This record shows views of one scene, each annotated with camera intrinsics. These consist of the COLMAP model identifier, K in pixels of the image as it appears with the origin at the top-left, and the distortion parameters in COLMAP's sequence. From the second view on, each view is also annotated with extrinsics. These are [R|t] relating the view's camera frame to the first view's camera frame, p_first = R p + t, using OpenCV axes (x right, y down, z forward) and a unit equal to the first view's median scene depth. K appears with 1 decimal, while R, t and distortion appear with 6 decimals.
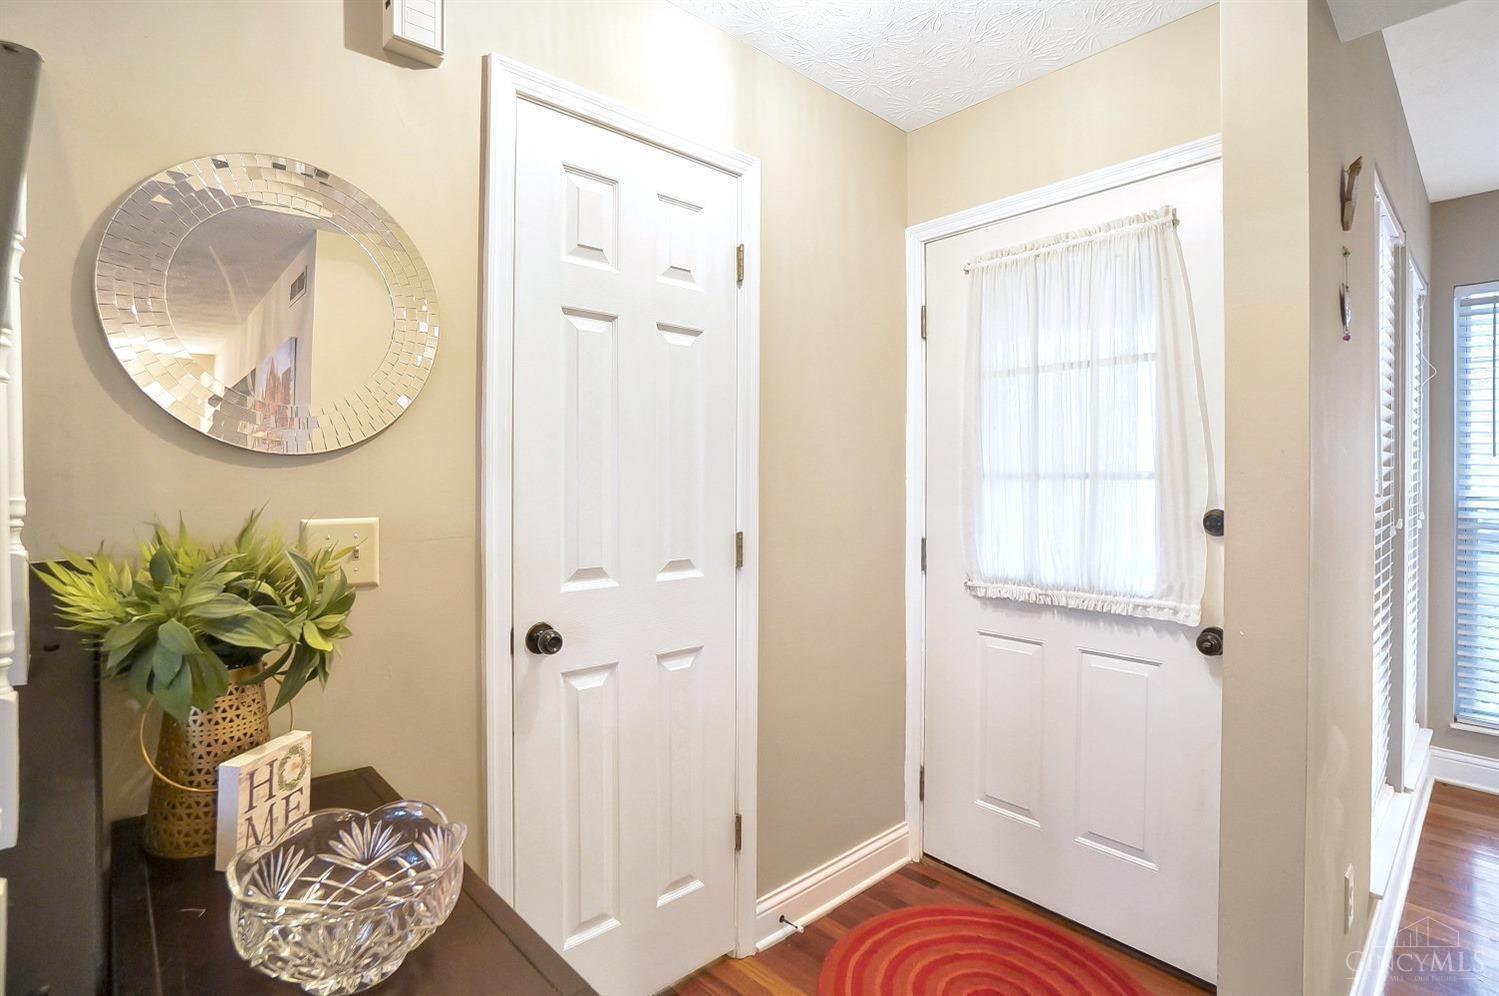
lens RADIAL K [[732.2, 0, 743.6], [0, 732.2, 478.0], [0, 0, 1]] dist [-0.058583, 0.029398]
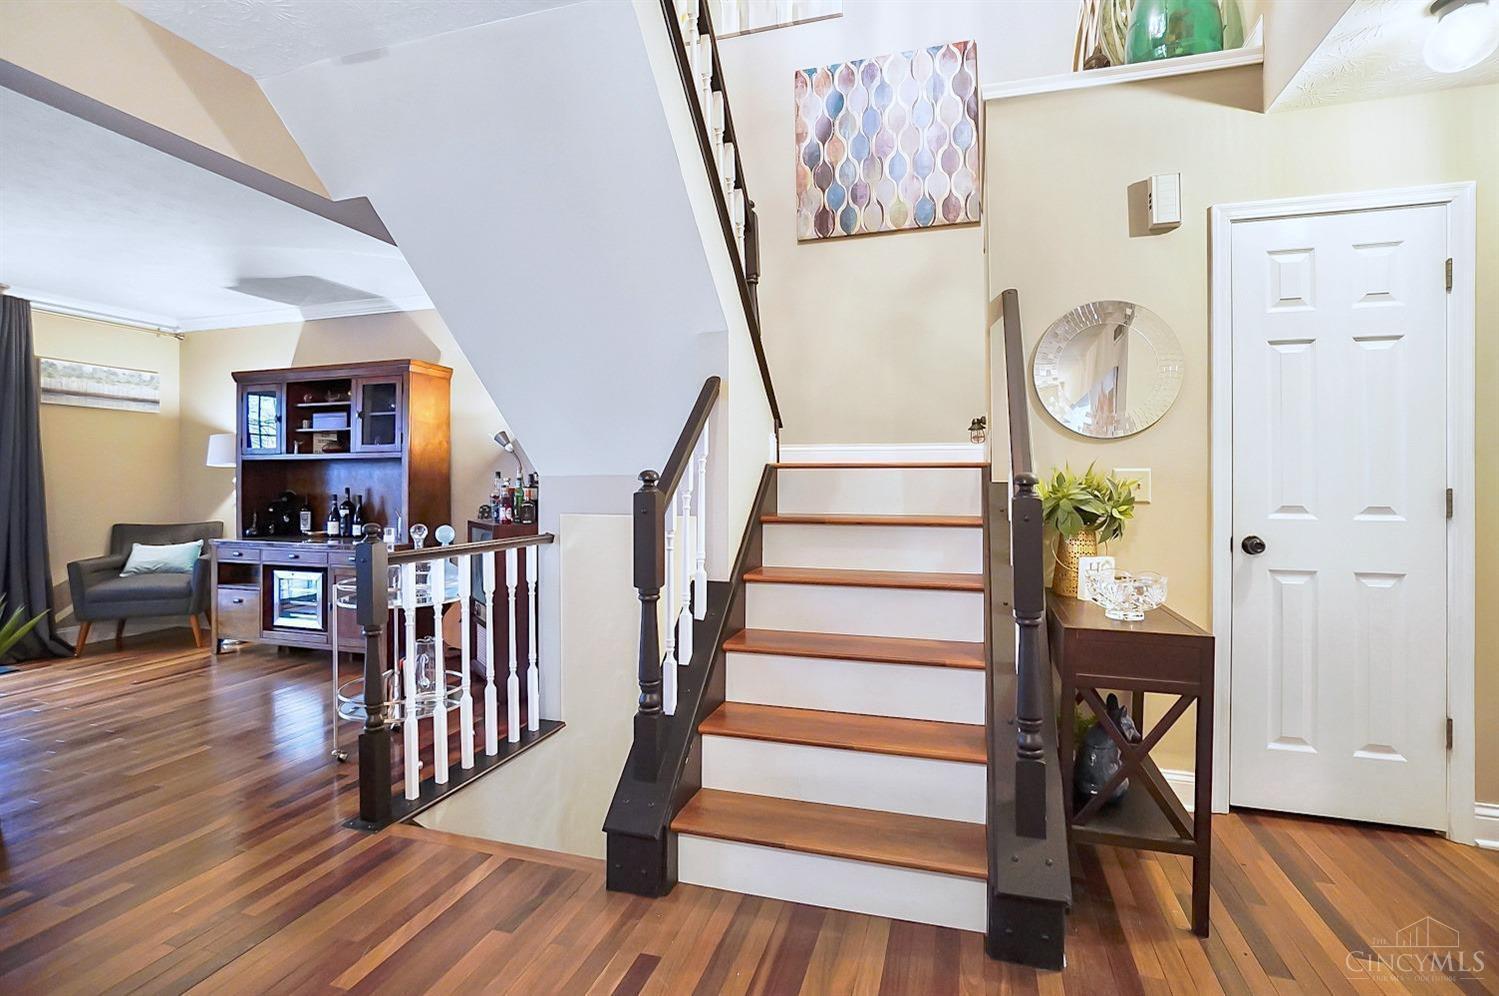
lens RADIAL K [[732.2, 0, 743.6], [0, 732.2, 478.0], [0, 0, 1]] dist [-0.058583, 0.029398]
pose [[0.501416, -0.004351, -0.865195, 0.546044], [-0.003359, 0.999970, -0.006975, 0.084167], [0.865200, 0.006403, 0.501386, -0.809819]]
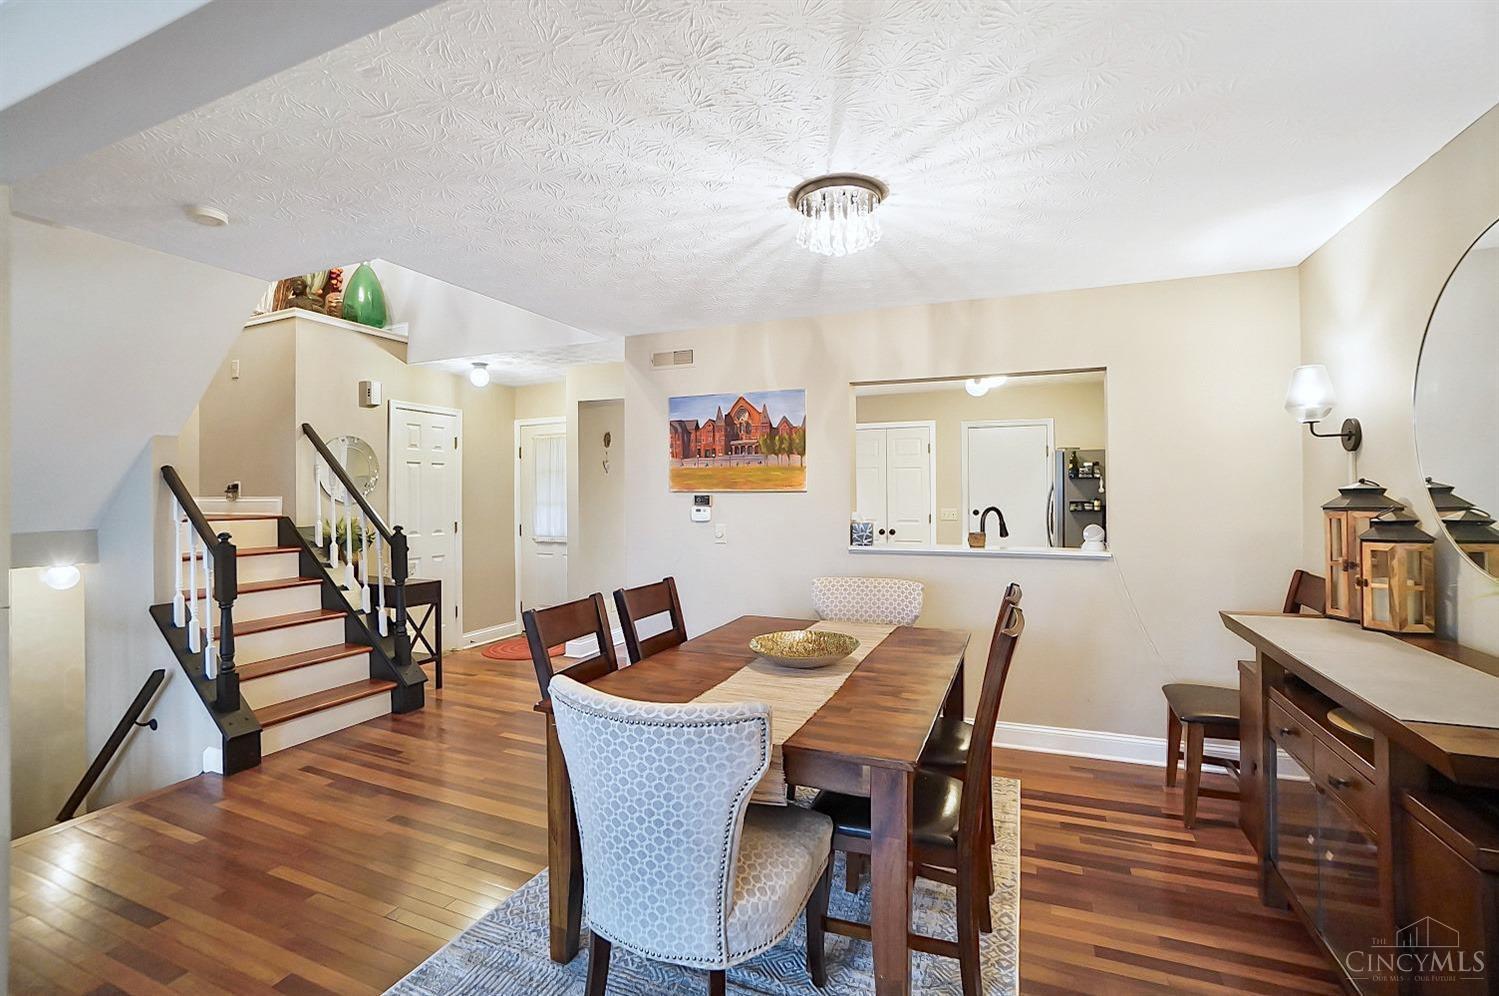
lens RADIAL K [[654.5, 0, 738.2], [0, 654.5, 489.1], [0, 0, 1]] dist [-0.024801, 0.021816]
pose [[0.907580, -0.003501, 0.419864, -0.108230], [0.009464, 0.999882, -0.012119, -0.034947], [-0.419771, 0.014973, 0.907506, -2.845705]]
